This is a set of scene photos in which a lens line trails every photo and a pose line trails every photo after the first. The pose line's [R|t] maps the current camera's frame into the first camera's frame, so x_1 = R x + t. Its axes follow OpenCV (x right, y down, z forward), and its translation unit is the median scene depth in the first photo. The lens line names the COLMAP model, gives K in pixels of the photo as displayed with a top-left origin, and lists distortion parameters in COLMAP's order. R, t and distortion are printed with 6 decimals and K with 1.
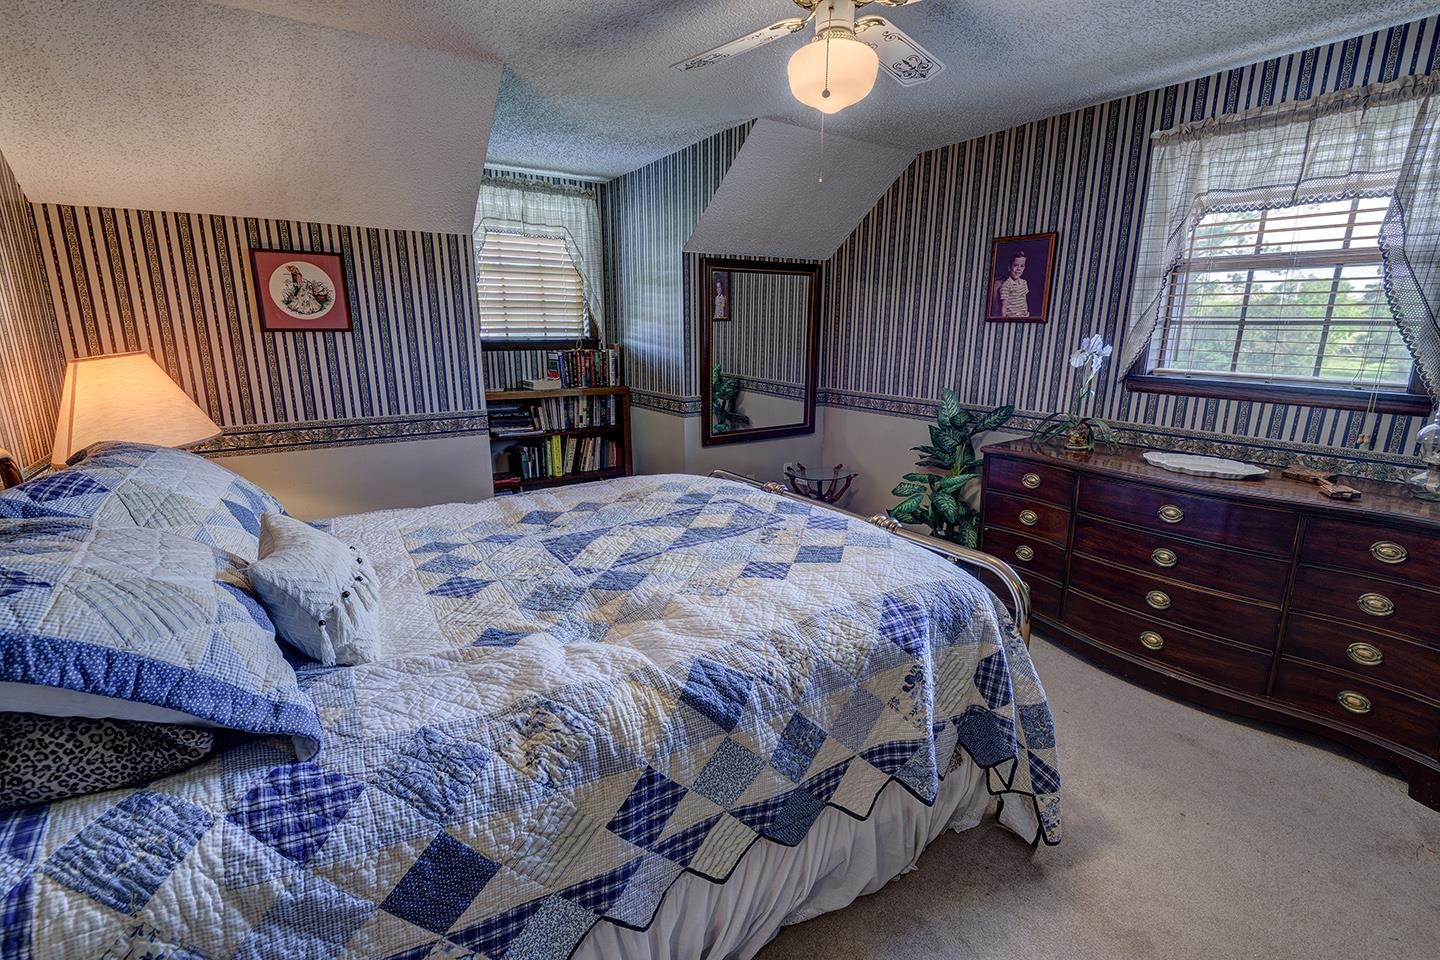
lens RADIAL K [[645.6, 0, 709.6], [0, 645.6, 479.4], [0, 0, 1]] dist [0.000088, -0.000949]
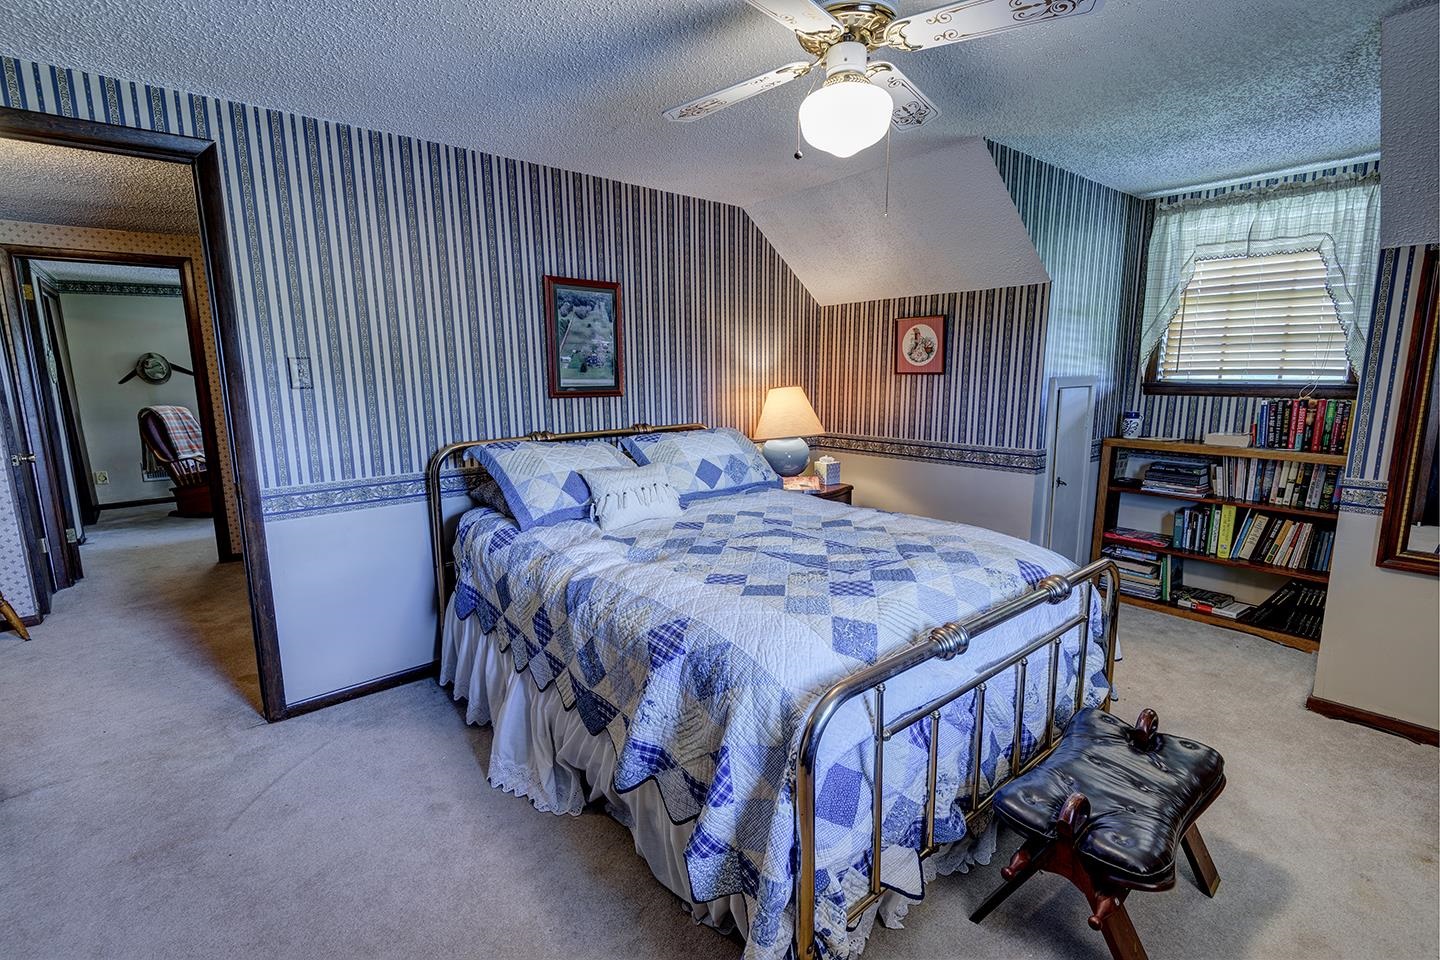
lens RADIAL K [[657.9, 0, 750.8], [0, 657.9, 480.6], [0, 0, 1]] dist [0.001018, -0.000474]
pose [[0.130774, 0.161607, -0.978152, 0.731271], [-0.219480, 0.966863, 0.130398, -0.117255], [0.966813, 0.197633, 0.161910, 0.482015]]
